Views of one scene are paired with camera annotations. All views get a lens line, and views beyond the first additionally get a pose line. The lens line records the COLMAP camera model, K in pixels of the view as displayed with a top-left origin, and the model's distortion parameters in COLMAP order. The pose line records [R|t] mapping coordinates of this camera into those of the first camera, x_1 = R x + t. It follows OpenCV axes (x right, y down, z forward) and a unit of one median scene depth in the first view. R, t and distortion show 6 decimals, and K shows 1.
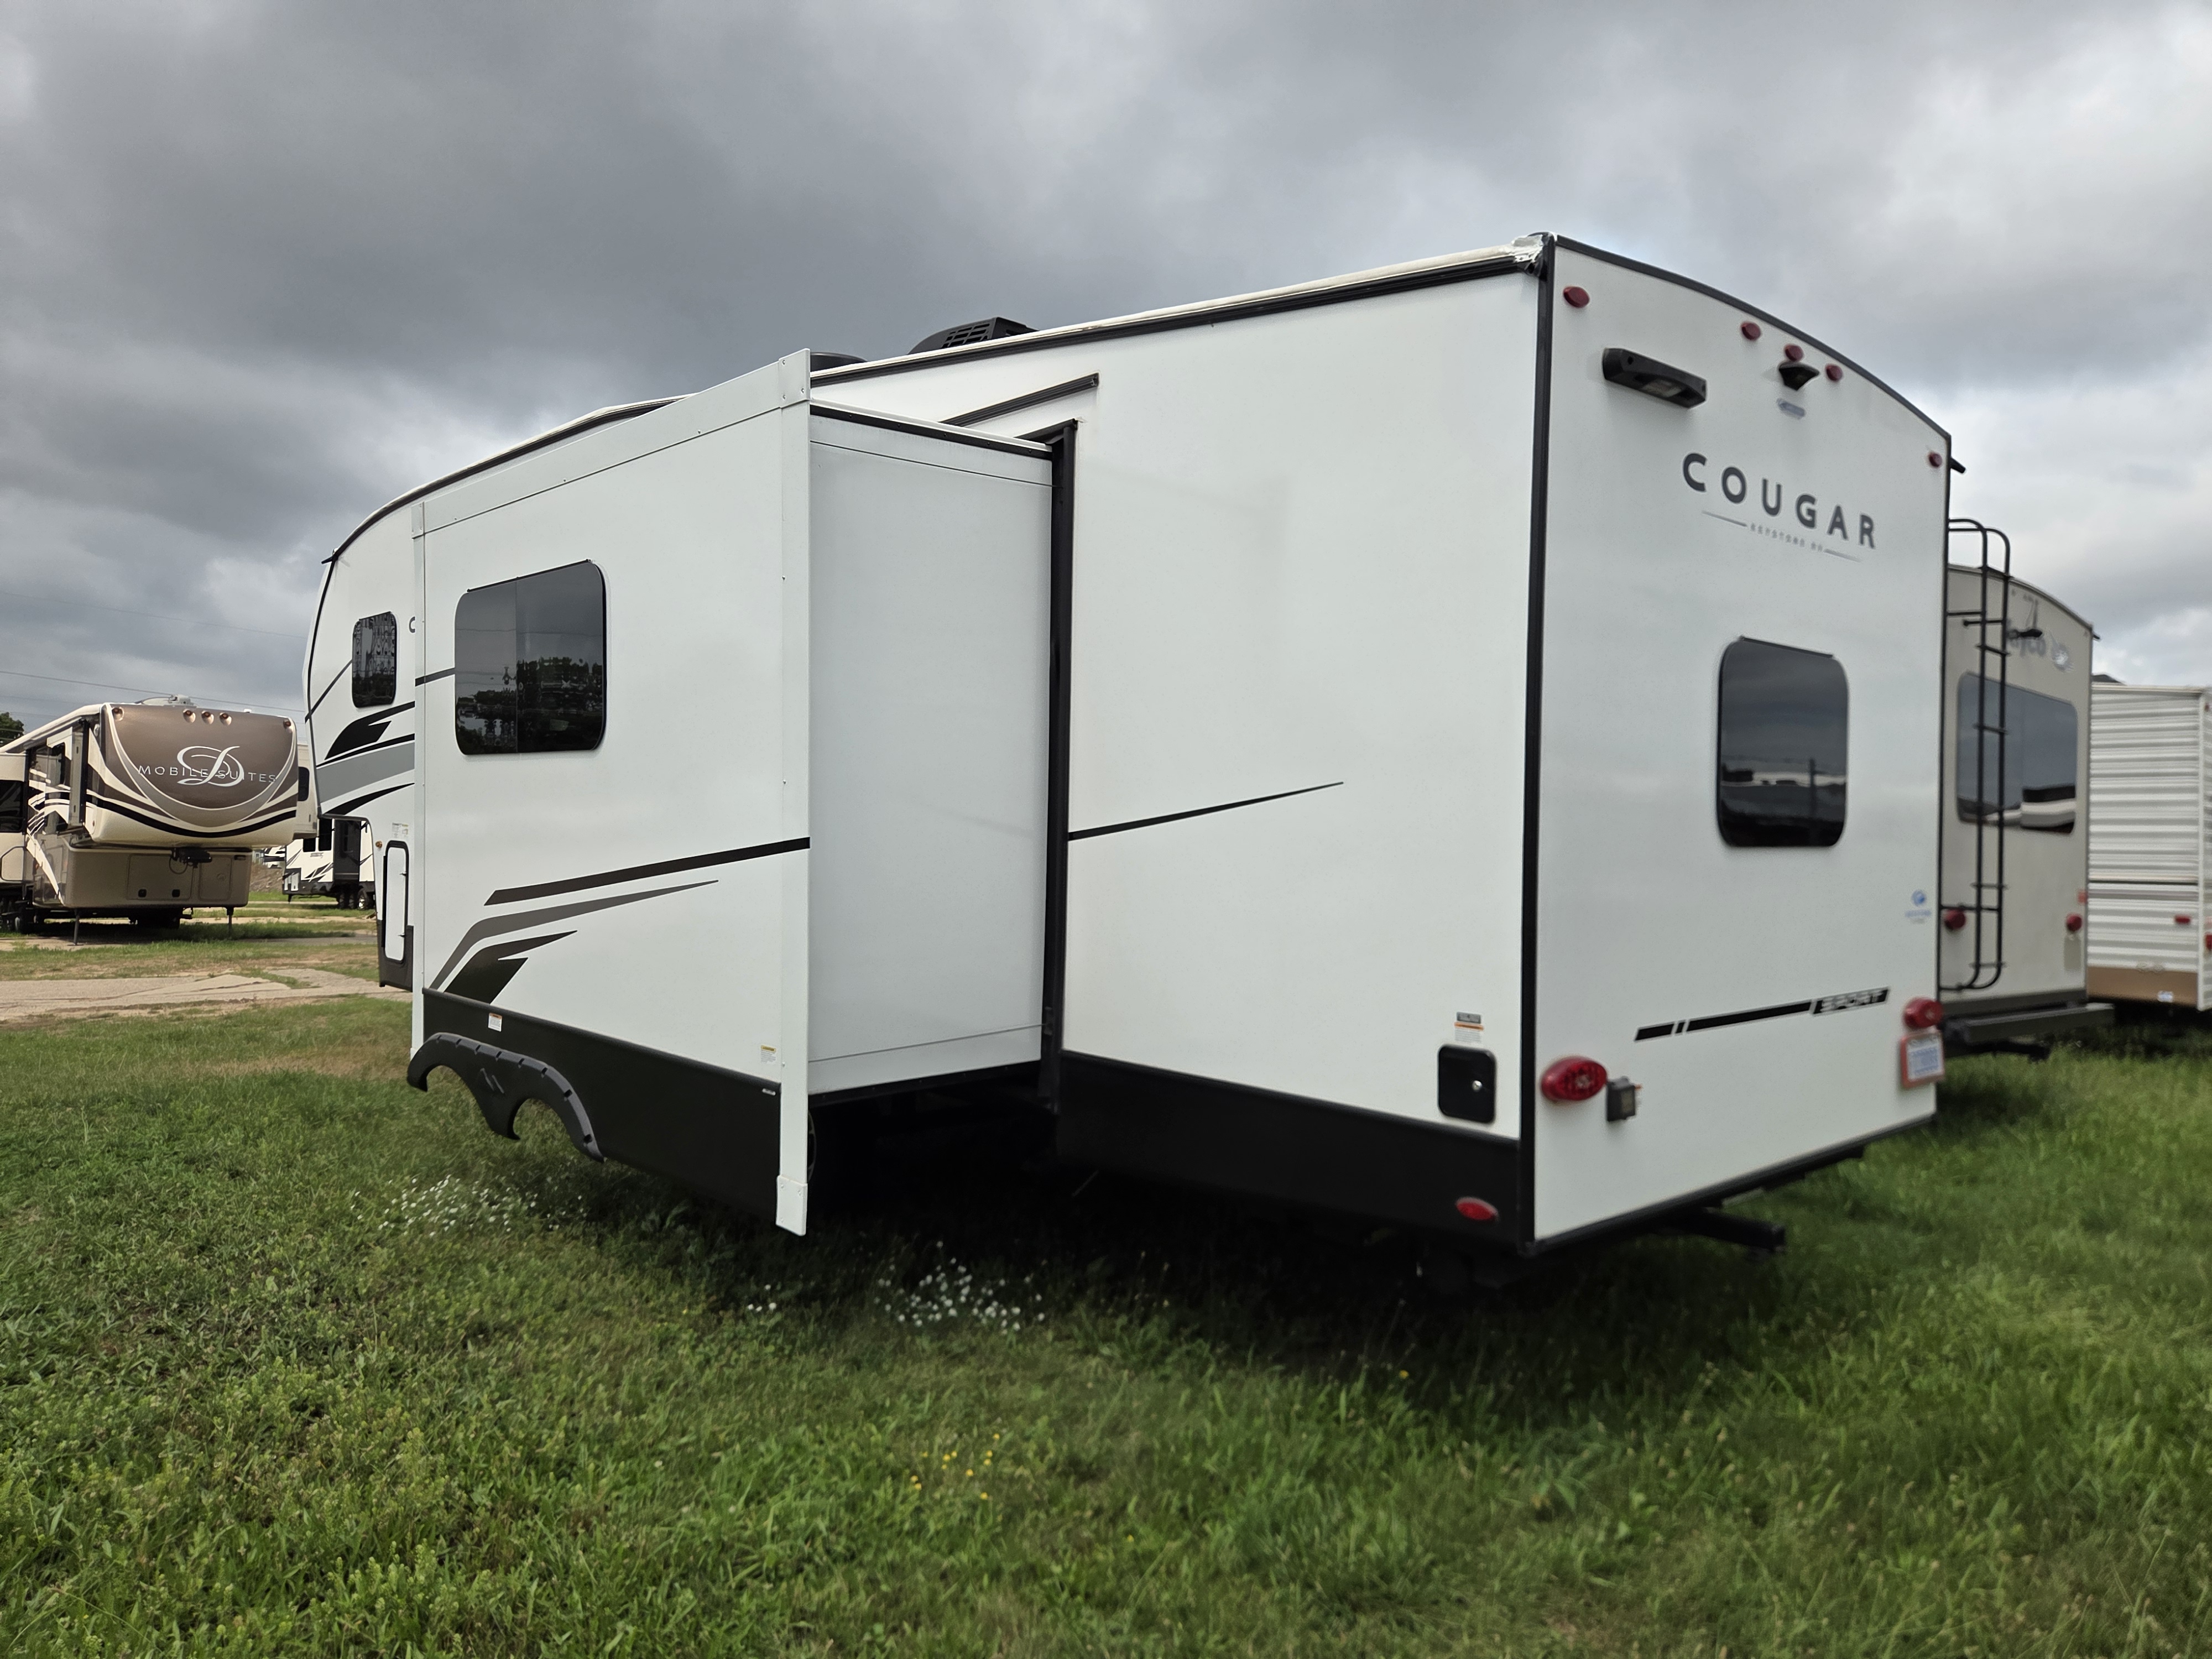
lens RADIAL K [[1513.9, 0, 1106.0], [0, 1513.9, 829.5], [0, 0, 1]] dist [0.000857, -0.005254]
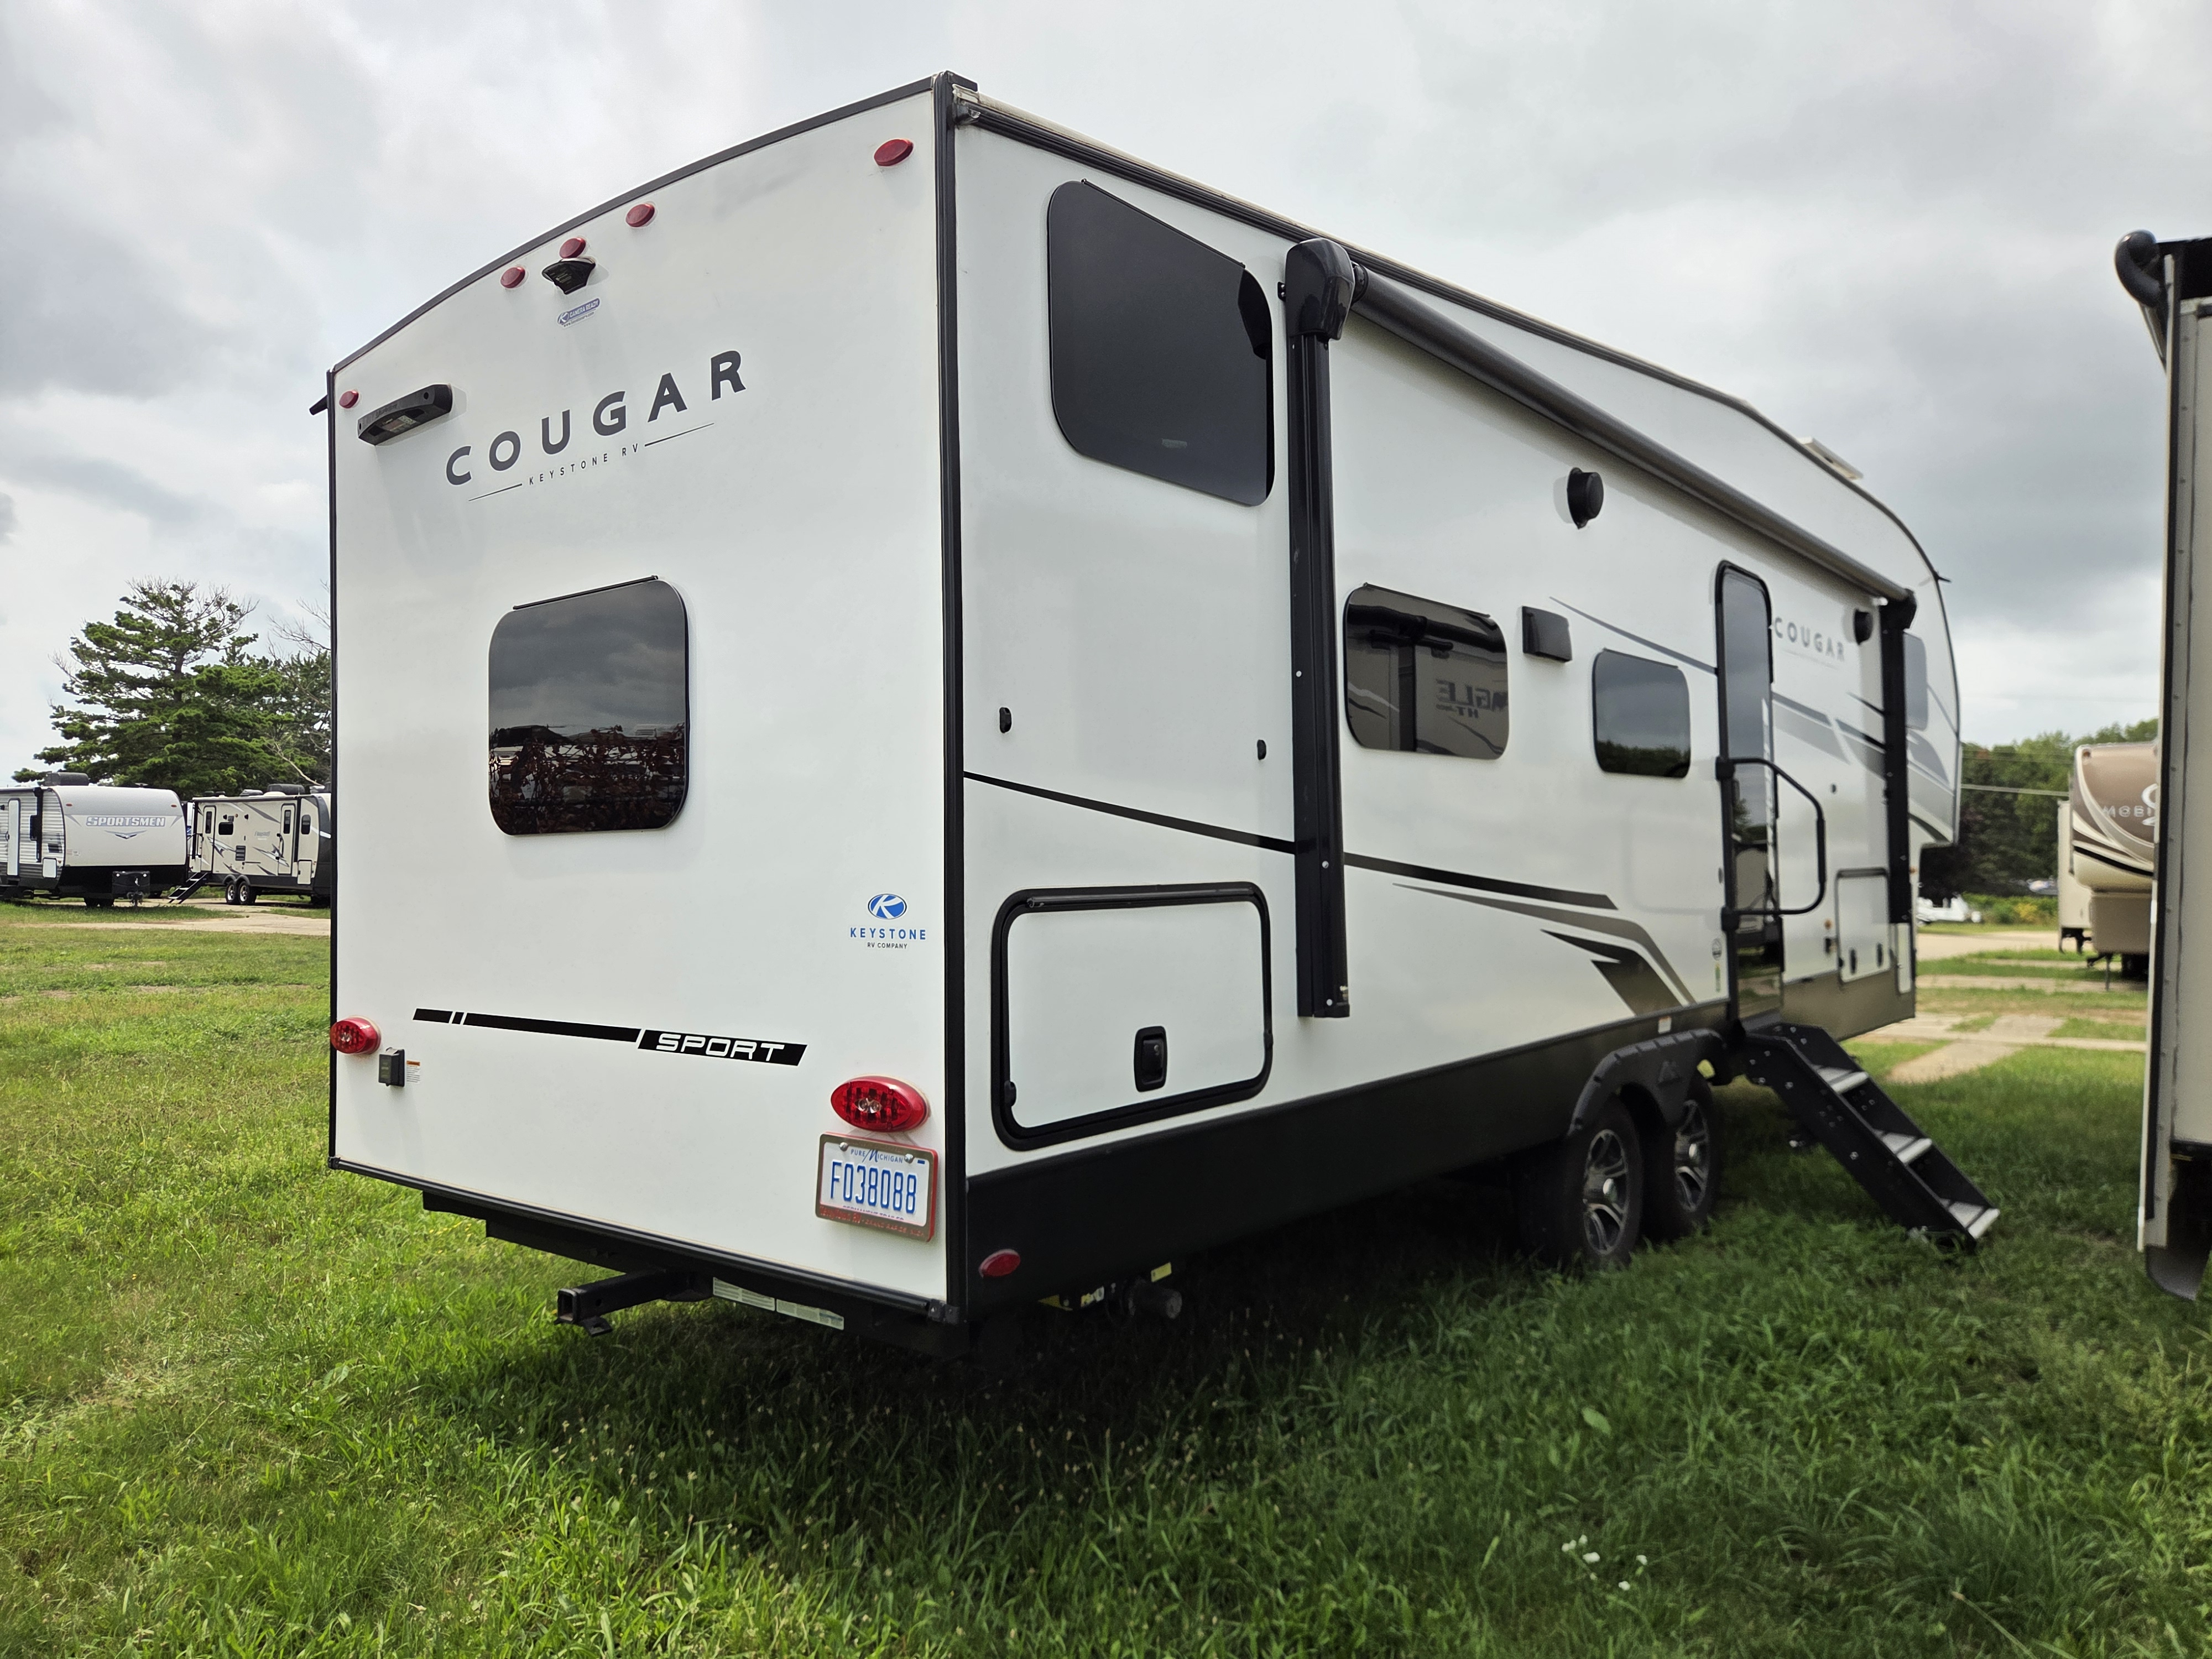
lens RADIAL K [[1513.9, 0, 1106.0], [0, 1513.9, 829.5], [0, 0, 1]] dist [0.000857, -0.005254]
pose [[0.154970, -0.044886, -0.986899, 1.274195], [0.009915, 0.998988, -0.043879, 0.047822], [0.987869, -0.002985, 0.155258, 1.120204]]
